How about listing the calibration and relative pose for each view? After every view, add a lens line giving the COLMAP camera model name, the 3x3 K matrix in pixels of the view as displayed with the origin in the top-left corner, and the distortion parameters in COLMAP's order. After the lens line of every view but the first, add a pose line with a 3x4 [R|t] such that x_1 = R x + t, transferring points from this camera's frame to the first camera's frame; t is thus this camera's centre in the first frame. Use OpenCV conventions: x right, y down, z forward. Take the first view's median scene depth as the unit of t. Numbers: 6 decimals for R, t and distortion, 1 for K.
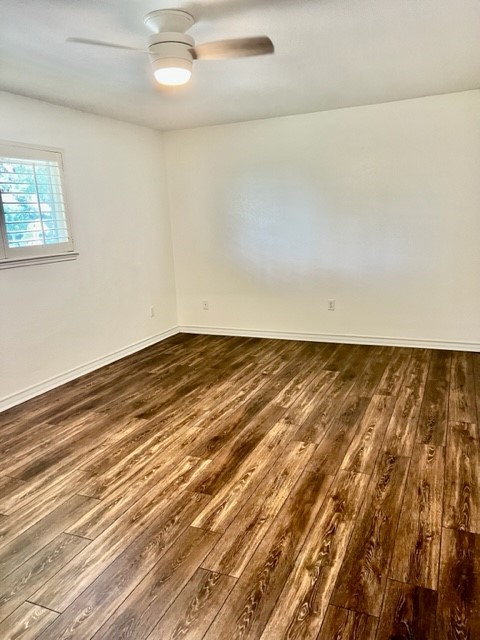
lens RADIAL K [[485.1, 0, 240.0], [0, 485.1, 320.0], [0, 0, 1]] dist [0.003805, -0.040462]
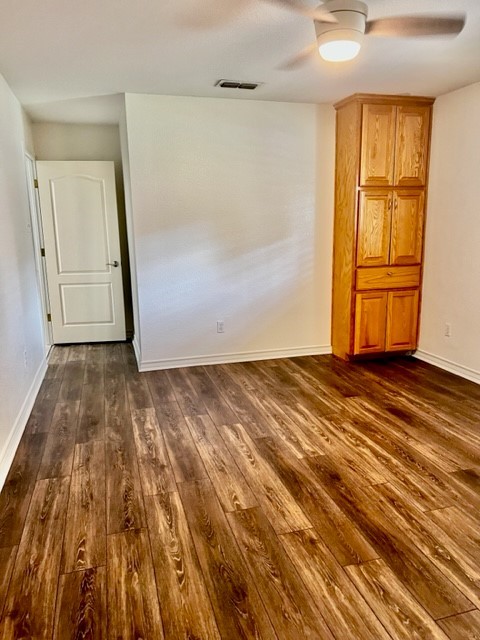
lens RADIAL K [[485.1, 0, 240.0], [0, 485.1, 320.0], [0, 0, 1]] dist [0.003805, -0.040462]
pose [[-0.770903, 0.182311, -0.610304, 0.596453], [-0.078586, 0.923618, 0.375171, -0.336802], [0.632086, 0.337182, -0.697693, 1.554718]]
